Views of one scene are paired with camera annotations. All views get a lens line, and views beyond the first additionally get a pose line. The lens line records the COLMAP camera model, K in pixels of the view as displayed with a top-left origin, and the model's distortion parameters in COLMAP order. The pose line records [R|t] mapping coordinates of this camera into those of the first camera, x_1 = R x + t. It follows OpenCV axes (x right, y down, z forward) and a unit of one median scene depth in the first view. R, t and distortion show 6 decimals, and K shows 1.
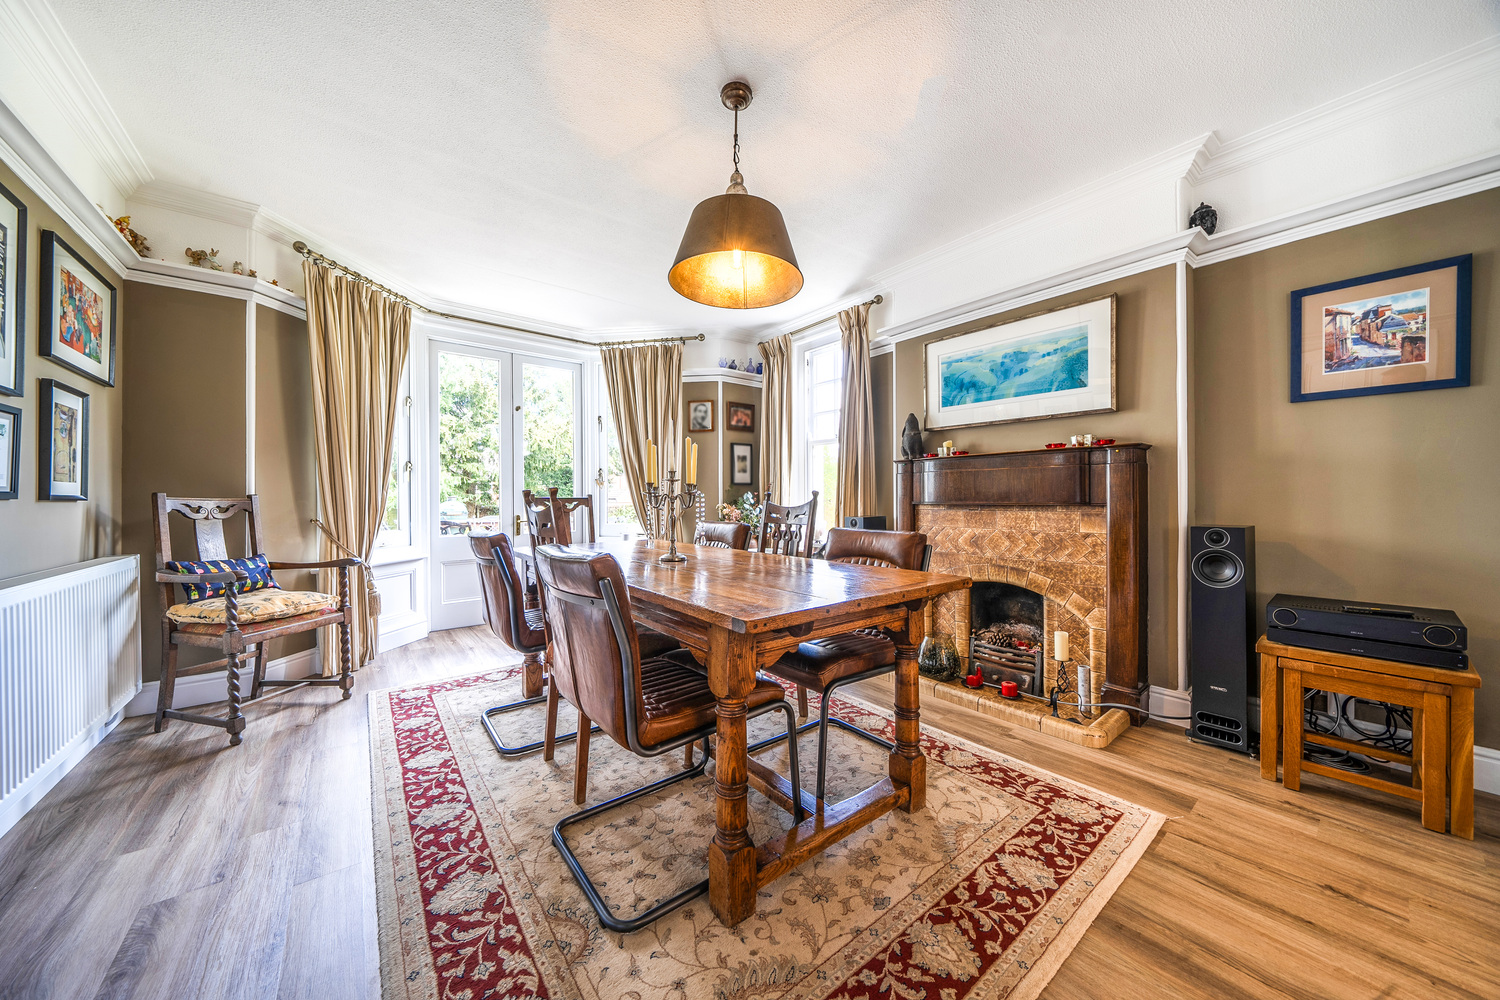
lens RADIAL K [[507.5, 0, 749.5], [0, 507.5, 499.9], [0, 0, 1]] dist [-0.005671, -0.000084]
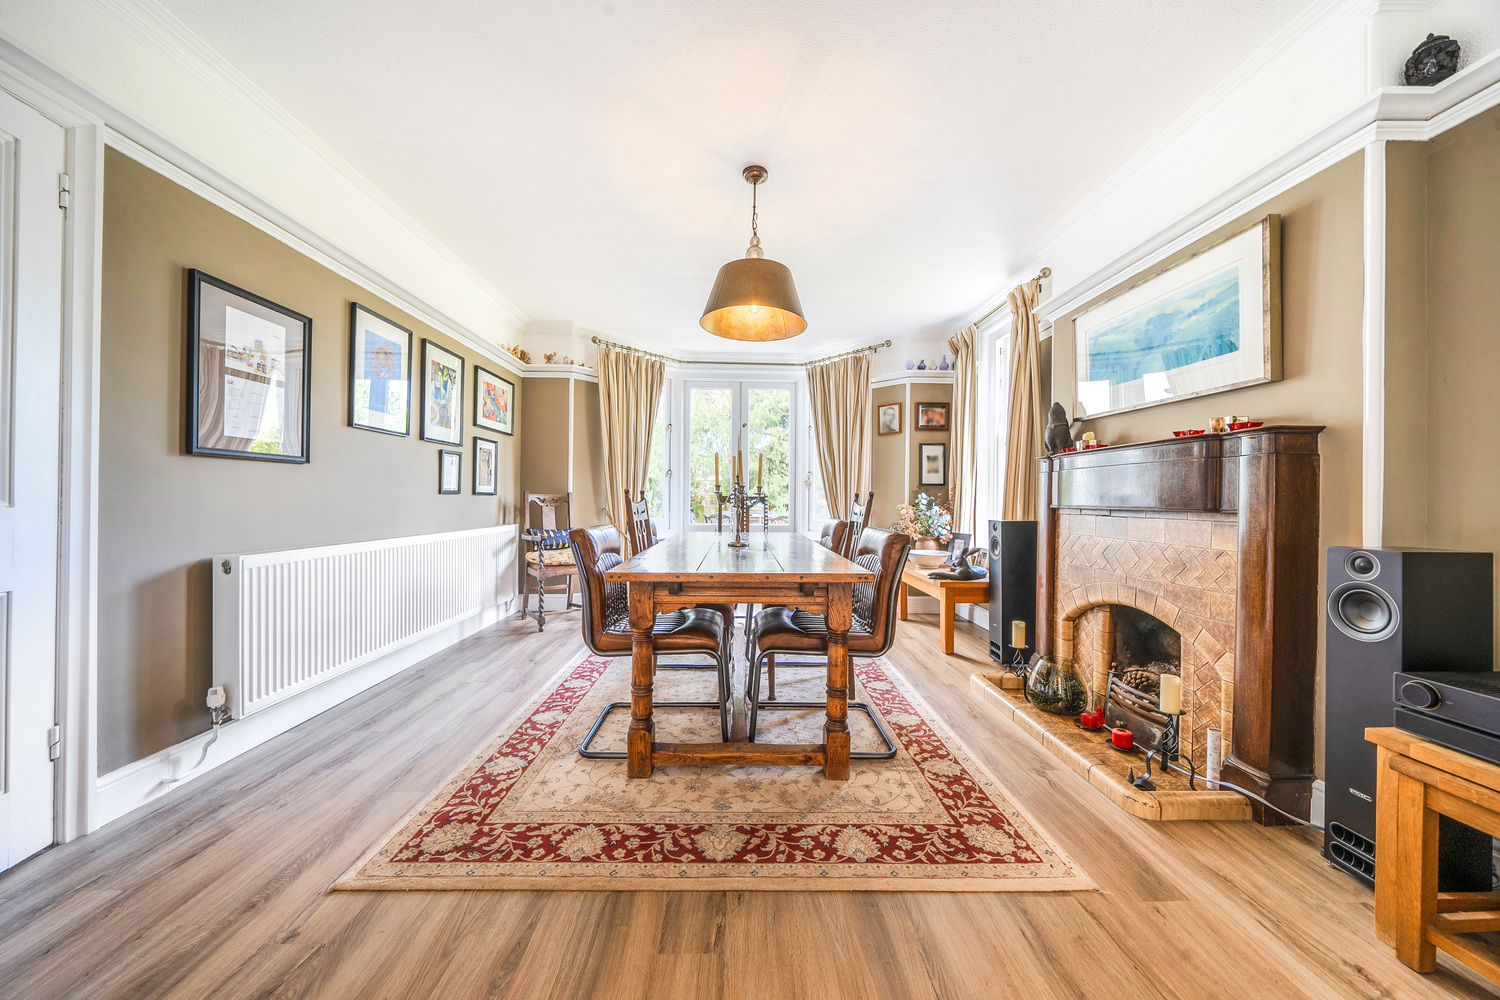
lens RADIAL K [[507.5, 0, 745.1], [0, 507.5, 499.3], [0, 0, 1]] dist [-0.005671, -0.000084]
pose [[0.798758, 0.013350, -0.601505, 0.555311], [-0.014229, 0.999893, 0.003296, -0.001428], [0.601485, 0.005926, 0.798862, -0.006860]]
